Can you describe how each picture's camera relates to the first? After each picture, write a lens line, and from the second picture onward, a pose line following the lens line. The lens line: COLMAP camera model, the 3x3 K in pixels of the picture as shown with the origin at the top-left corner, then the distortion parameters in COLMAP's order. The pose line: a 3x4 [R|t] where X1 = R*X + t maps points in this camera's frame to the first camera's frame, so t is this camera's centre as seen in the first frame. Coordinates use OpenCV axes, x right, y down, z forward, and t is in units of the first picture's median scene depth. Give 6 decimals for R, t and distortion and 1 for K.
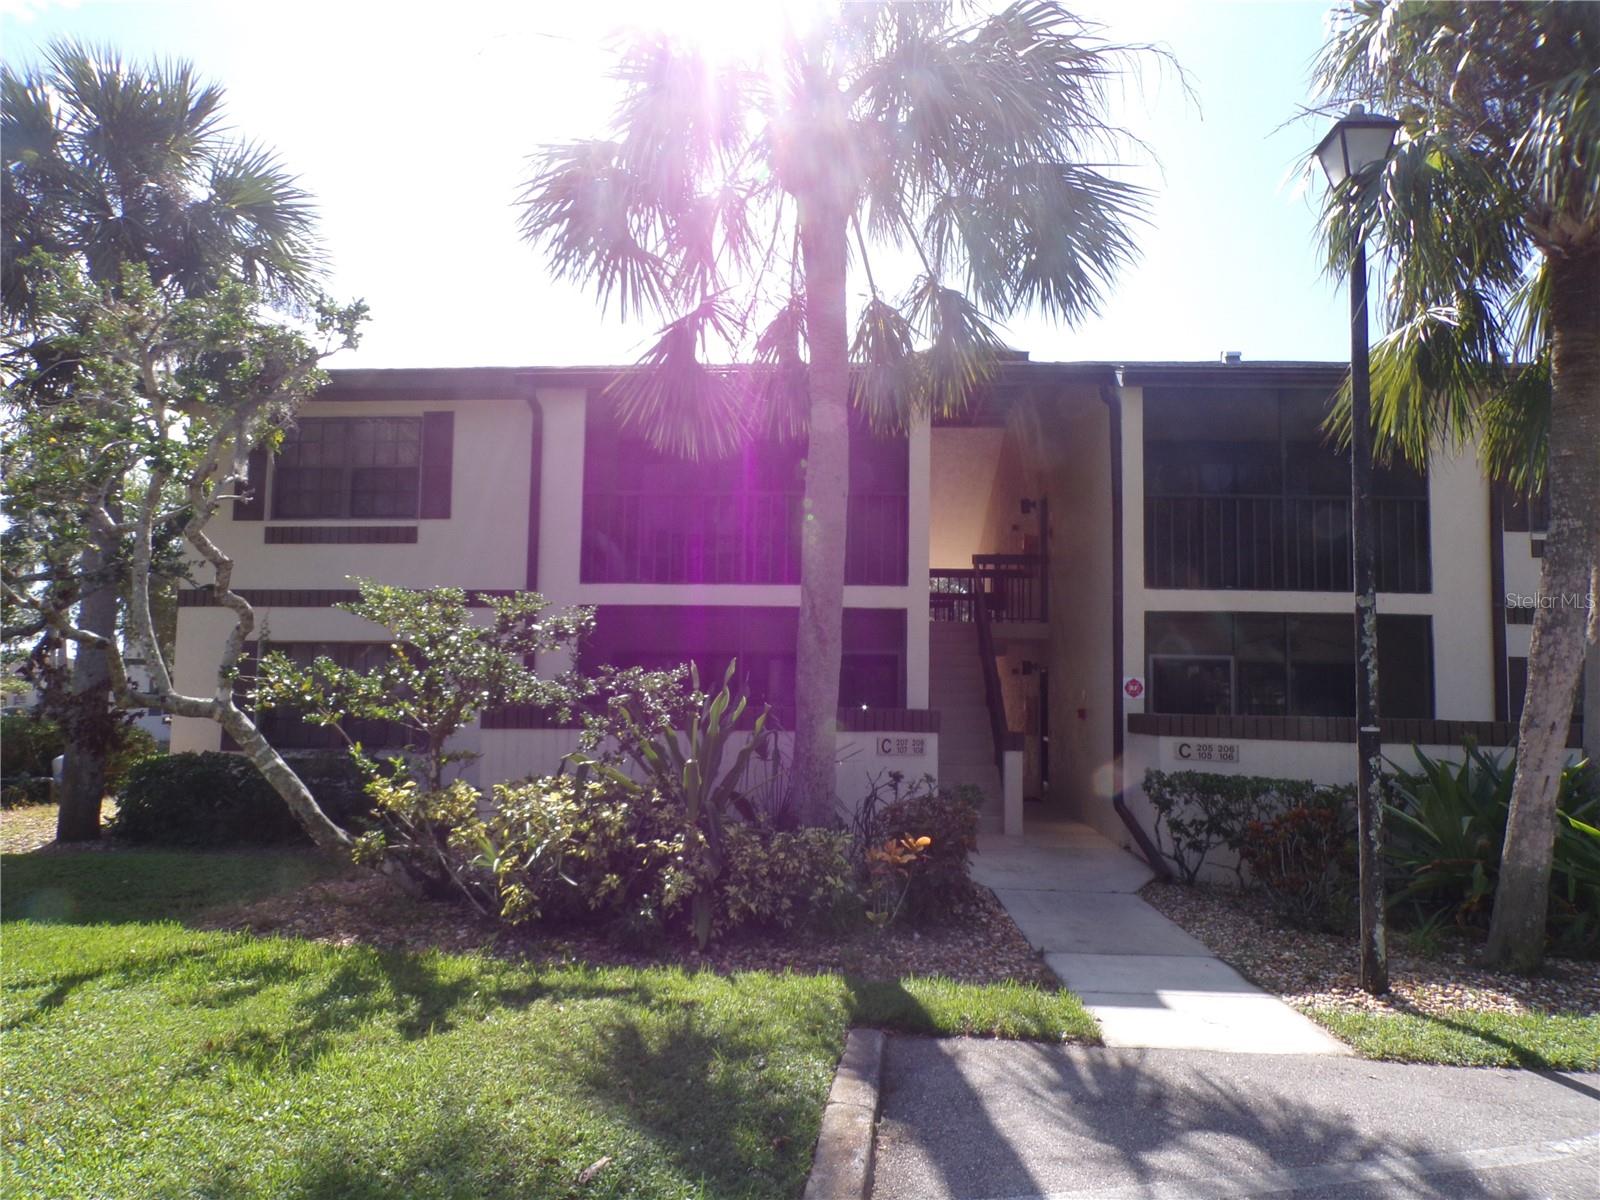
lens RADIAL K [[1088.1, 0, 798.8], [0, 1088.1, 598.5], [0, 0, 1]] dist [-0.005209, 0.008596]
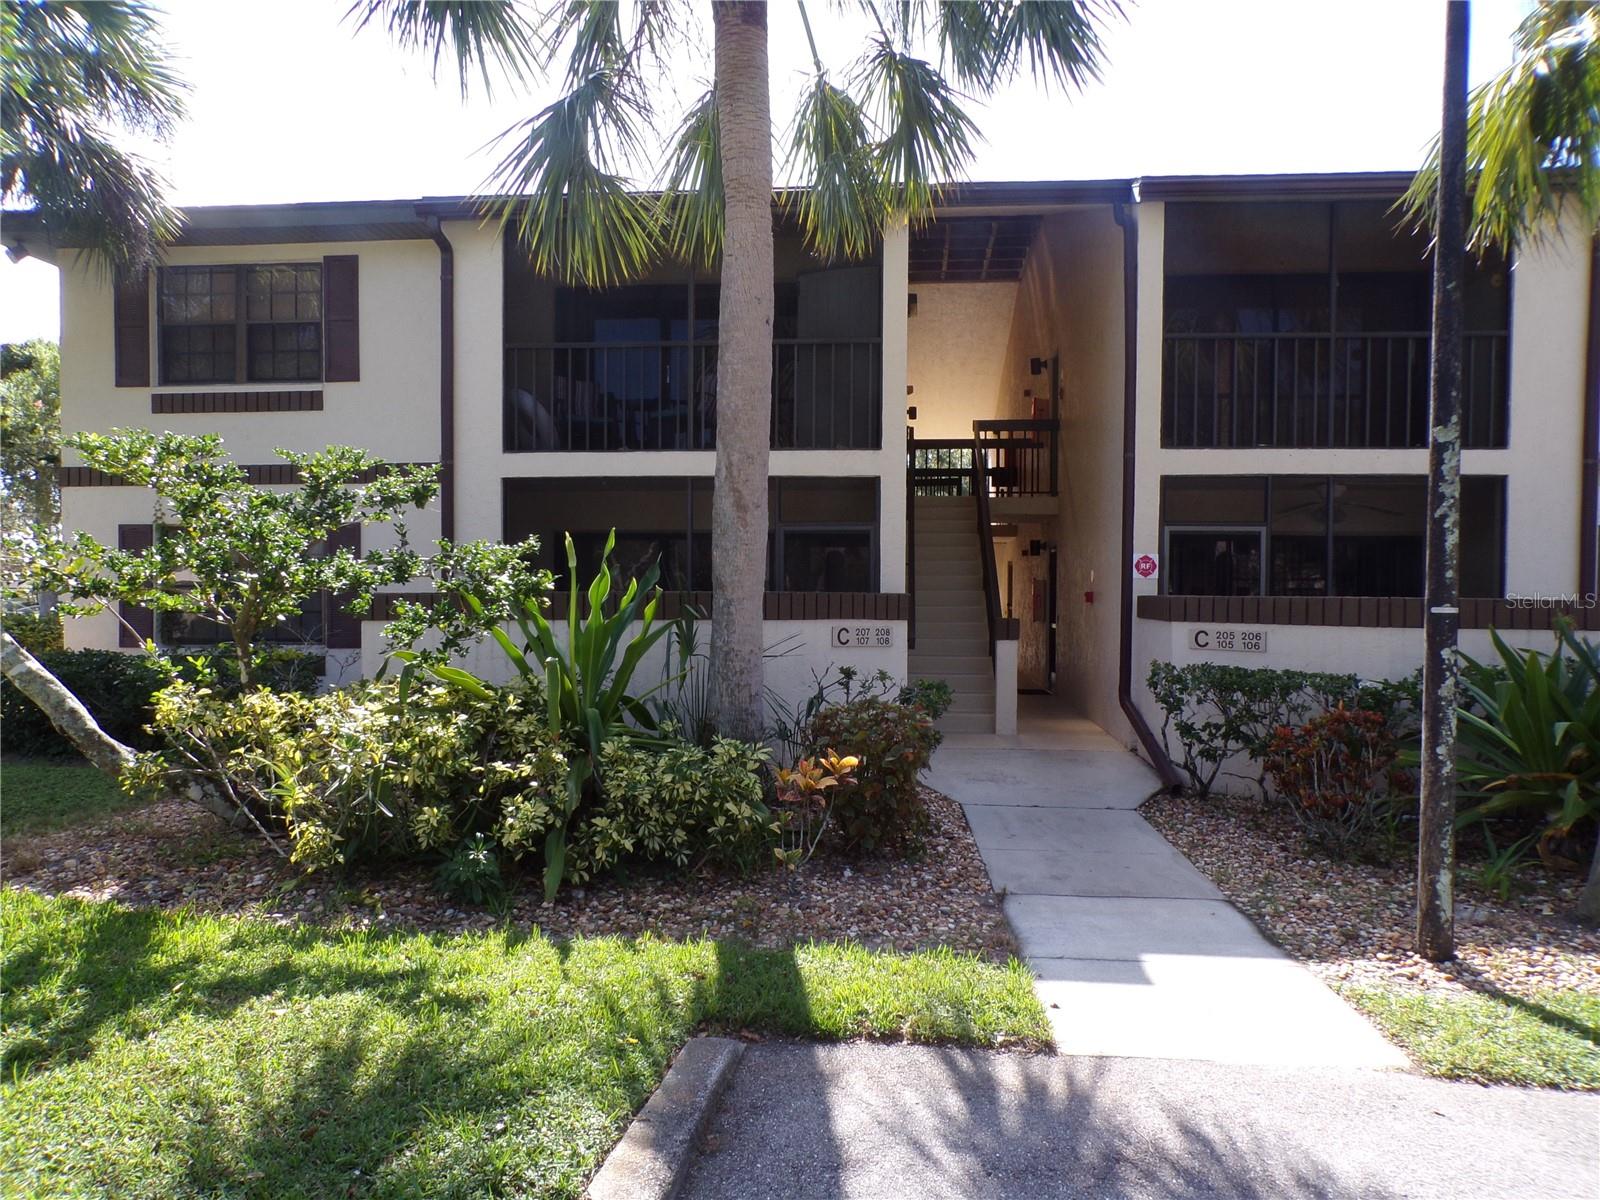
lens RADIAL K [[1088.1, 0, 799.4], [0, 1088.1, 601.9], [0, 0, 1]] dist [-0.005209, 0.008596]
pose [[0.999508, -0.010415, -0.029587, 0.098226], [0.013460, 0.994418, 0.104646, 0.027947], [0.028332, -0.104993, 0.994069, 0.226169]]
